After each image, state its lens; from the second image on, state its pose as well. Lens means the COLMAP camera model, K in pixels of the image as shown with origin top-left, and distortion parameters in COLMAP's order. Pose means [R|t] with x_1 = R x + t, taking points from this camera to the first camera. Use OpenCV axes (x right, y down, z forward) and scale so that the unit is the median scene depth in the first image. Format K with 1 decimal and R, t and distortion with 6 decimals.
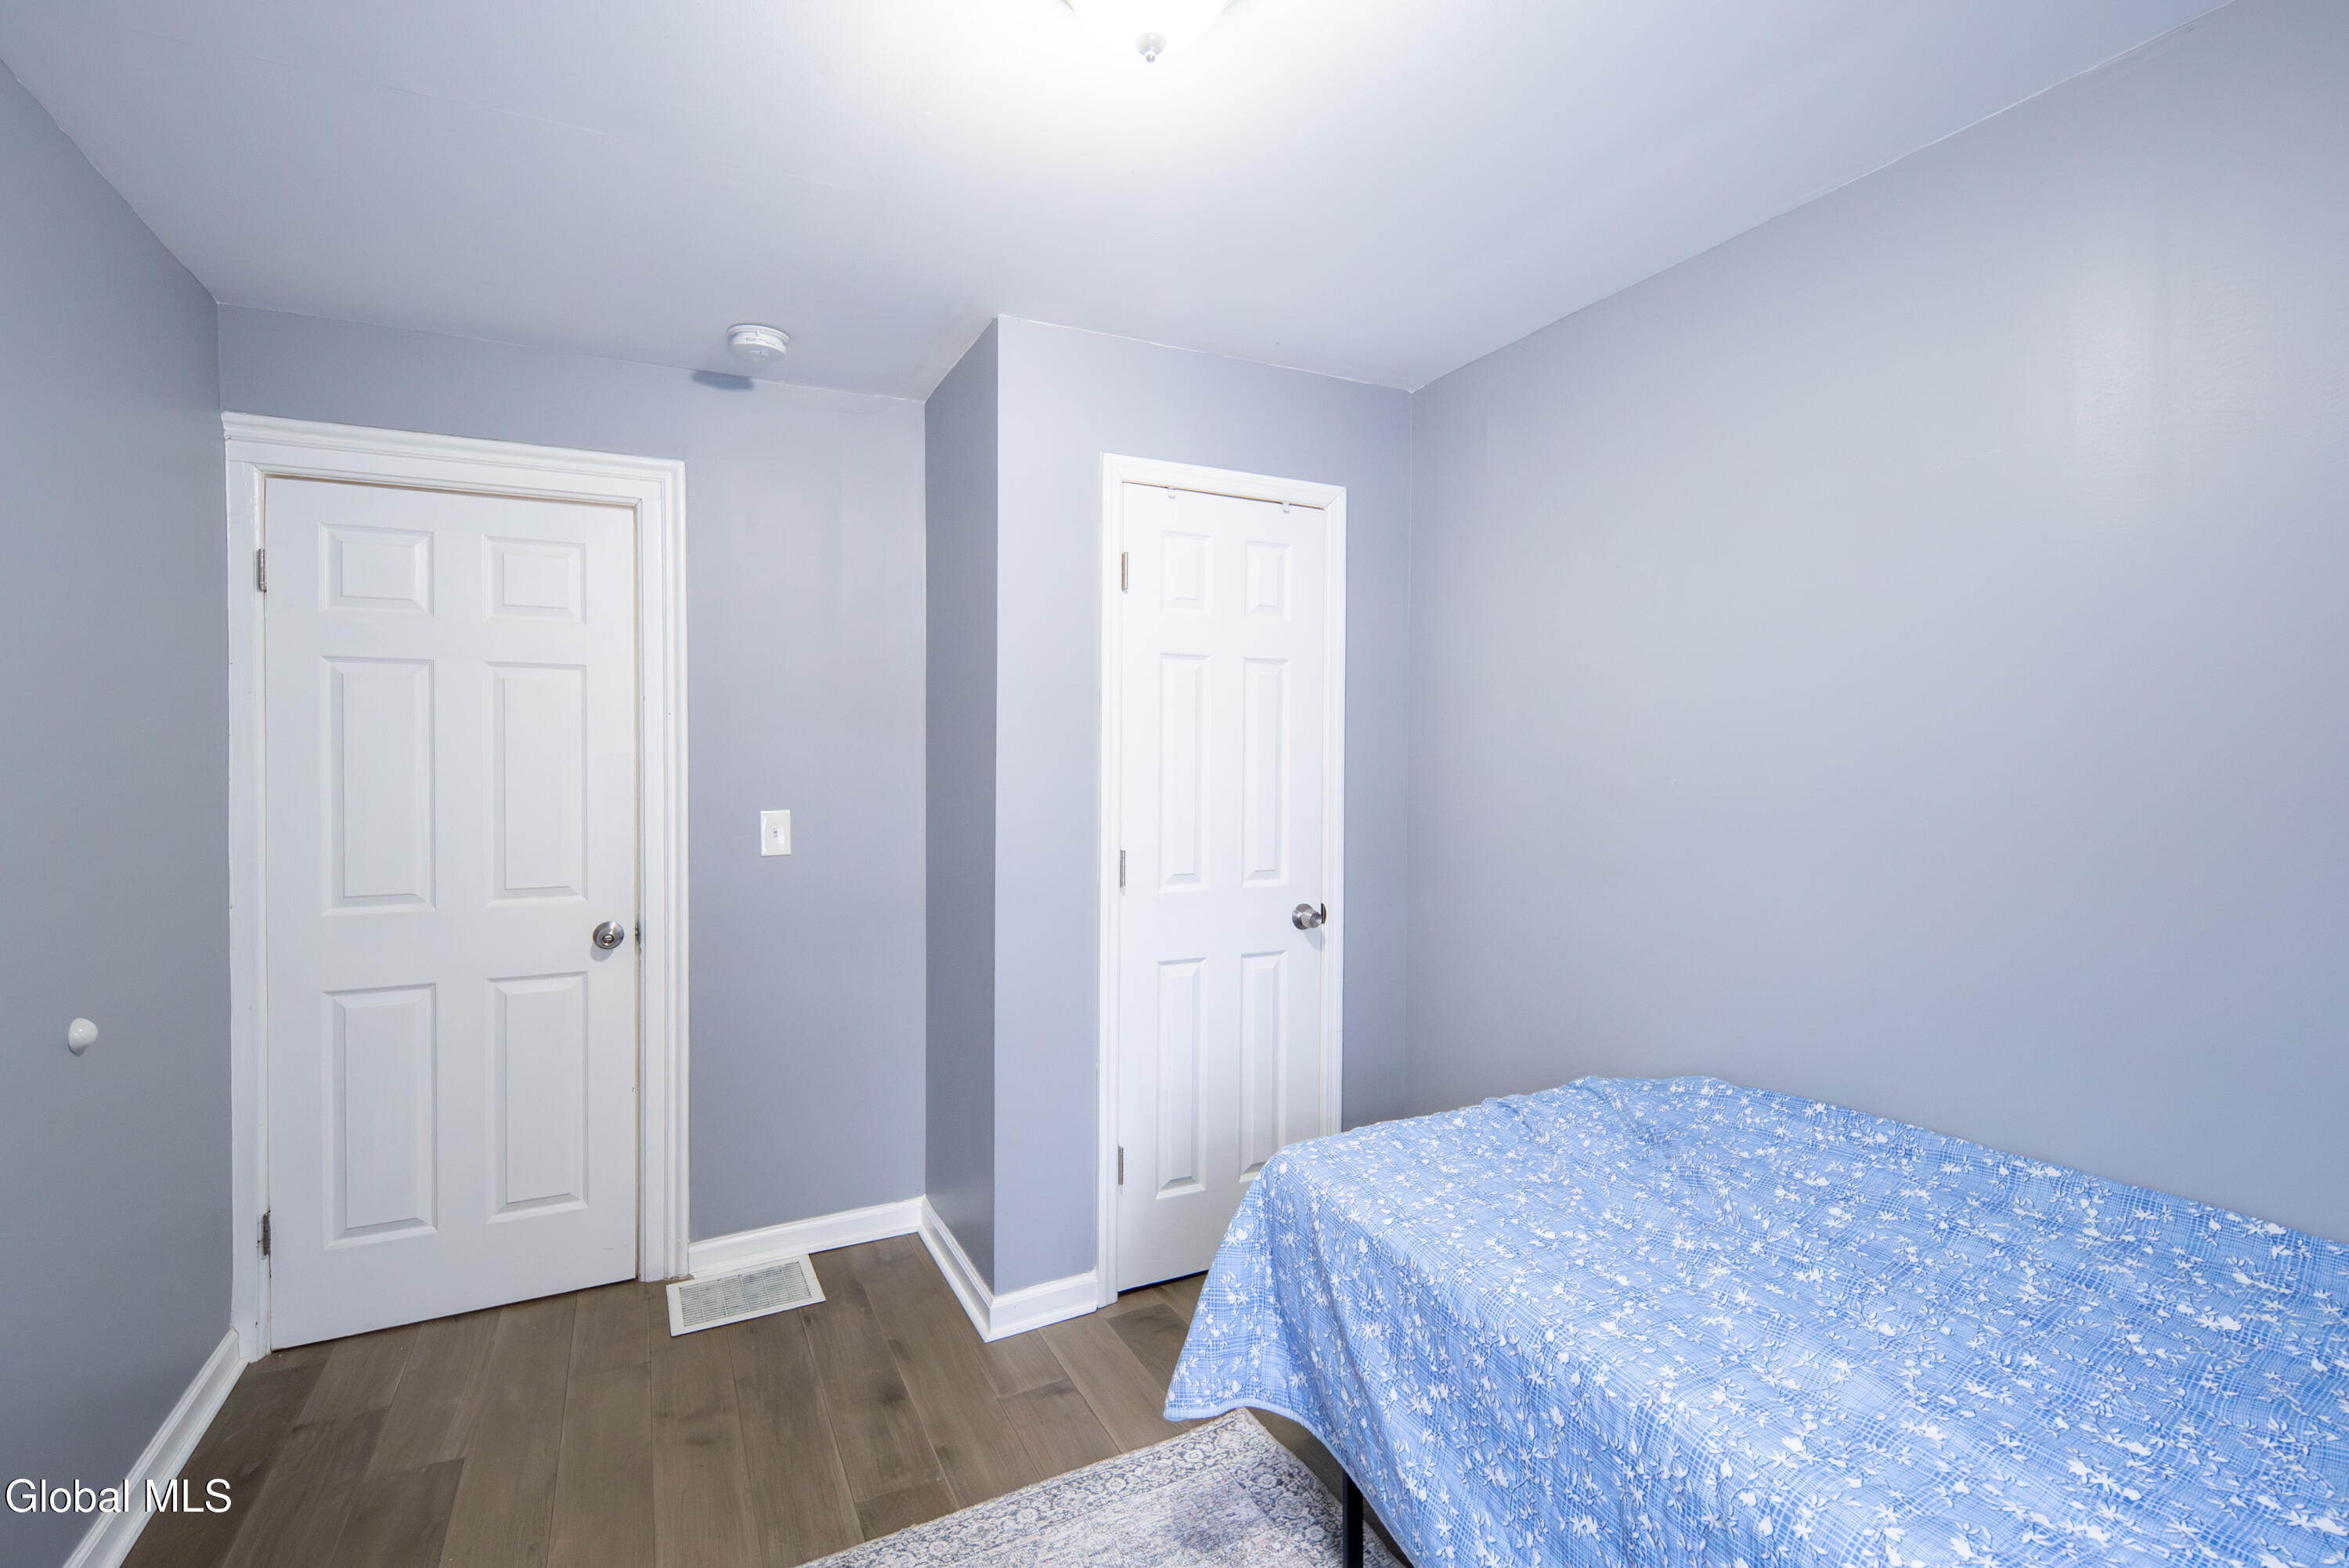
lens RADIAL K [[1049.0, 0, 1180.4], [0, 1049.0, 773.7], [0, 0, 1]] dist [-0.001009, 0.000494]
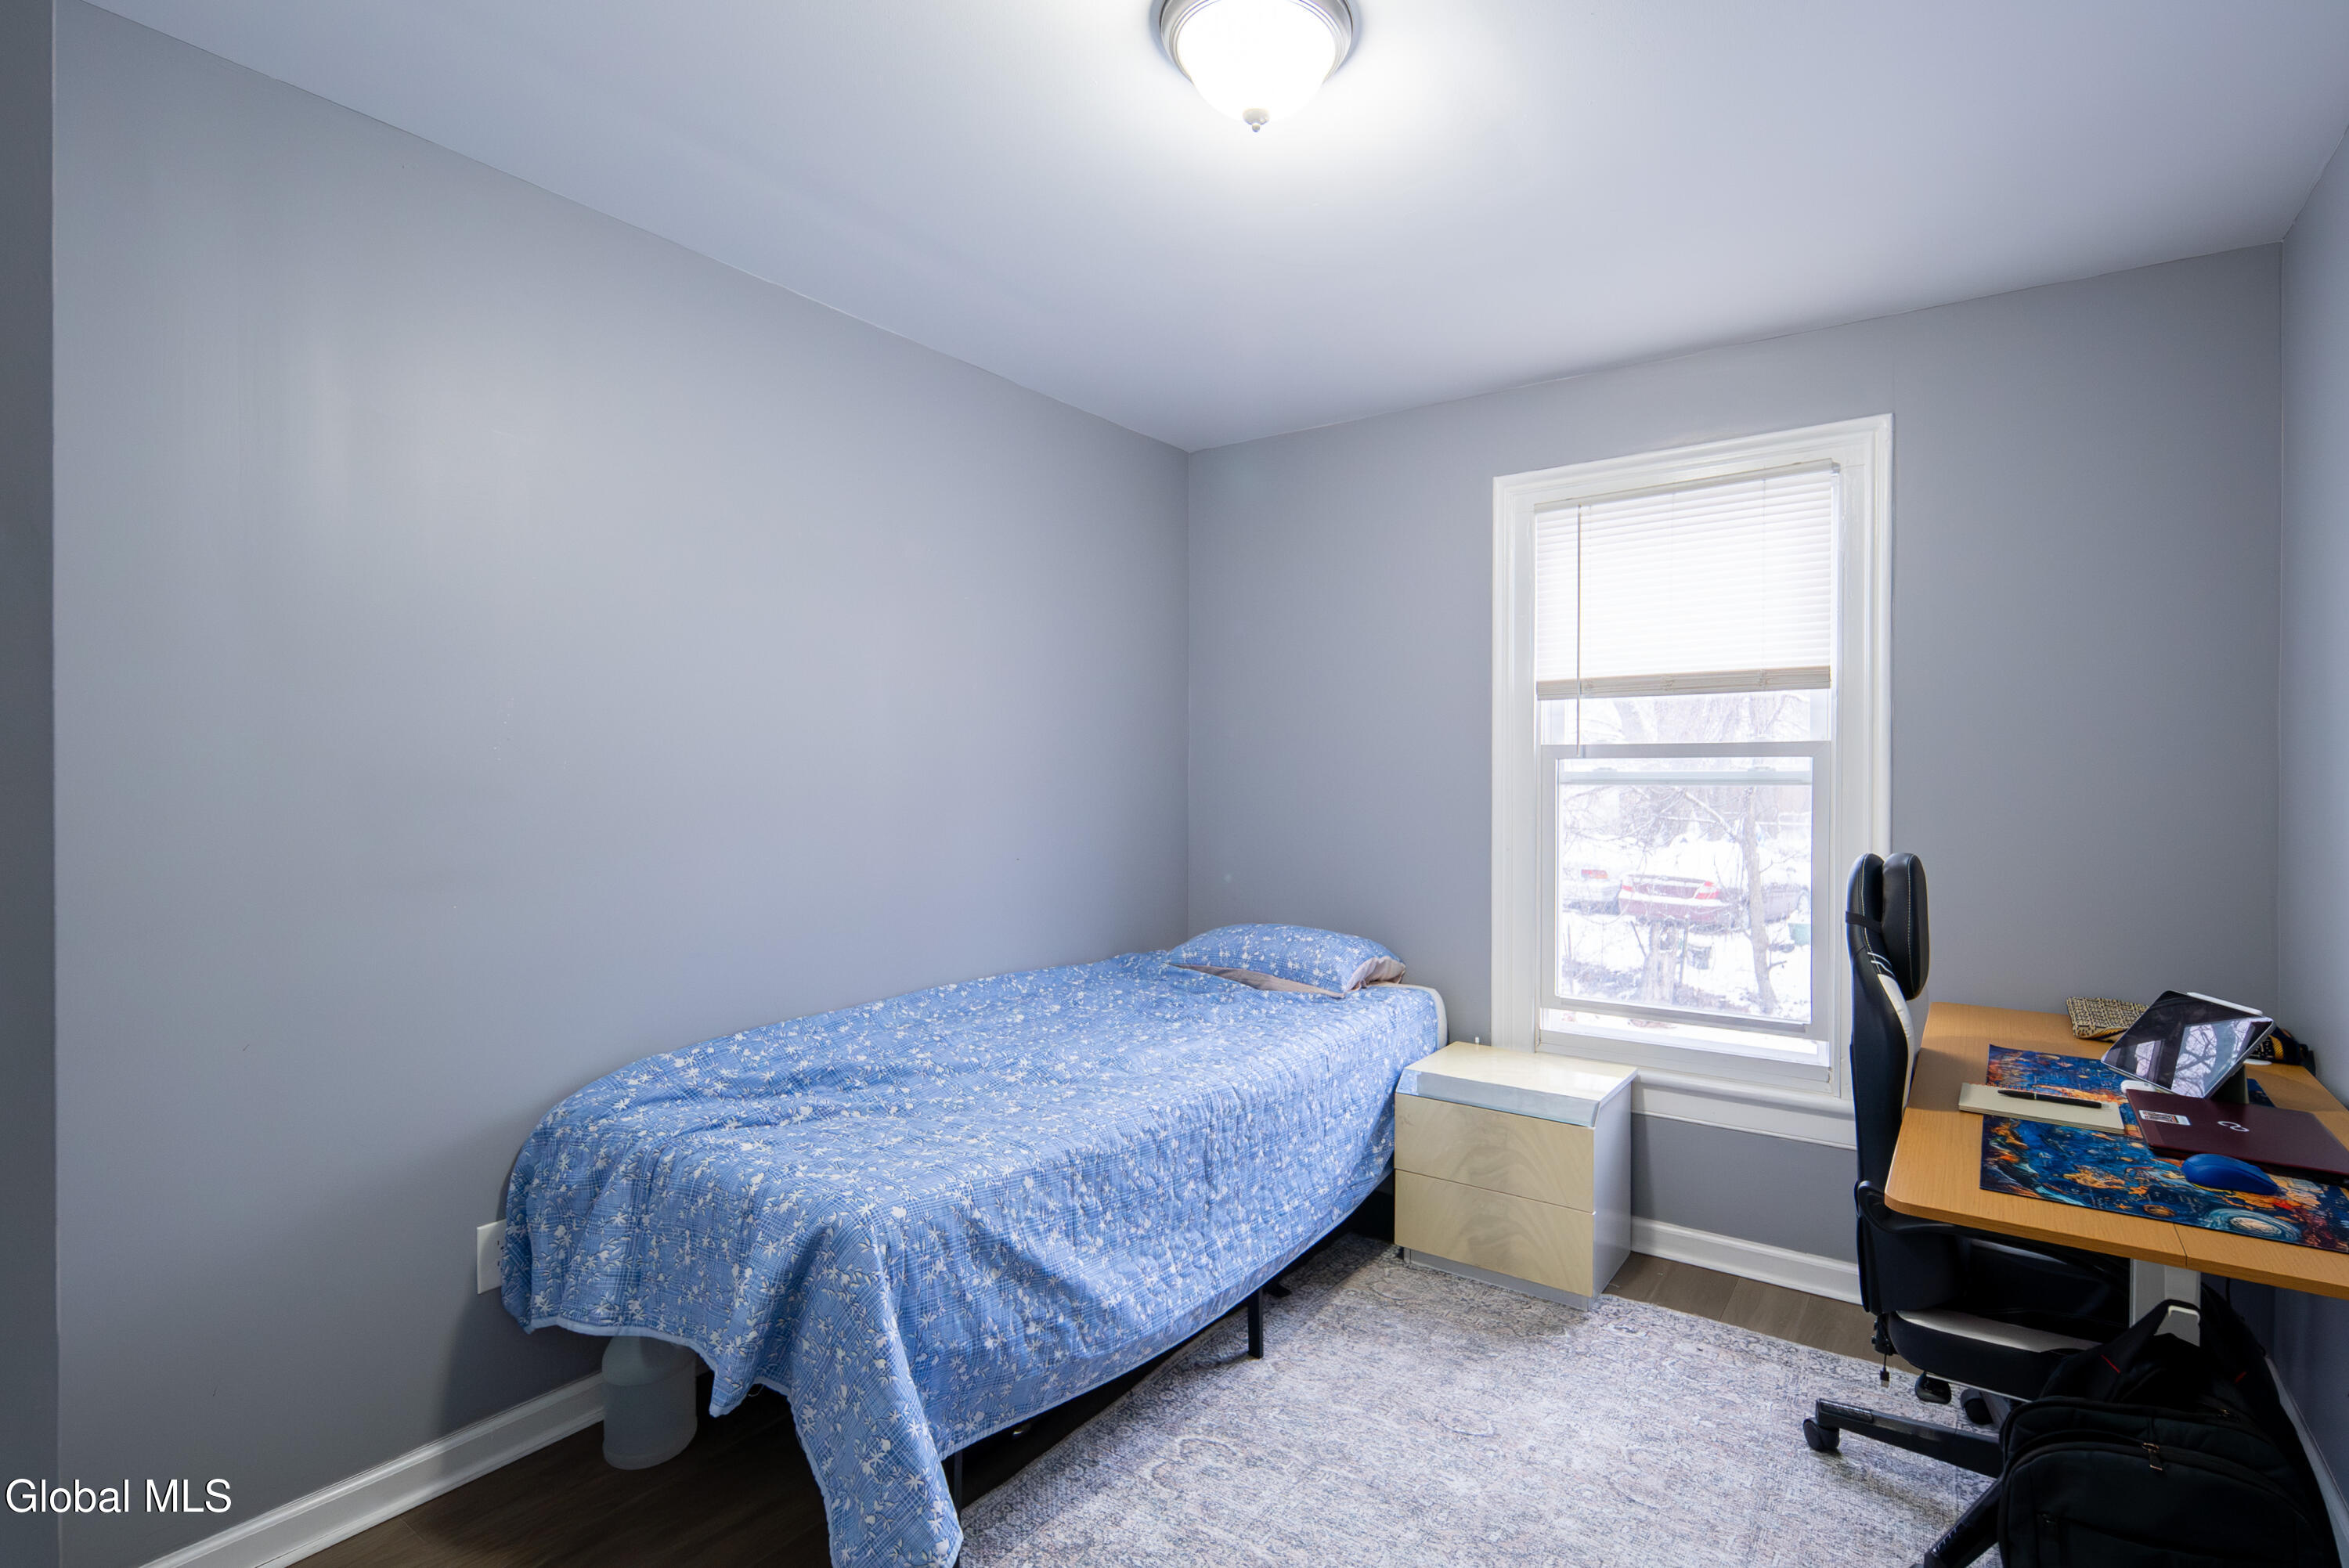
lens RADIAL K [[1049.0, 0, 1175.6], [0, 1049.0, 779.0], [0, 0, 1]] dist [-0.001009, 0.000494]
pose [[-0.422506, -0.001401, 0.906359, -0.963659], [0.014282, 0.999864, 0.008203, 0.022085], [-0.906248, 0.016410, -0.422428, 1.431920]]
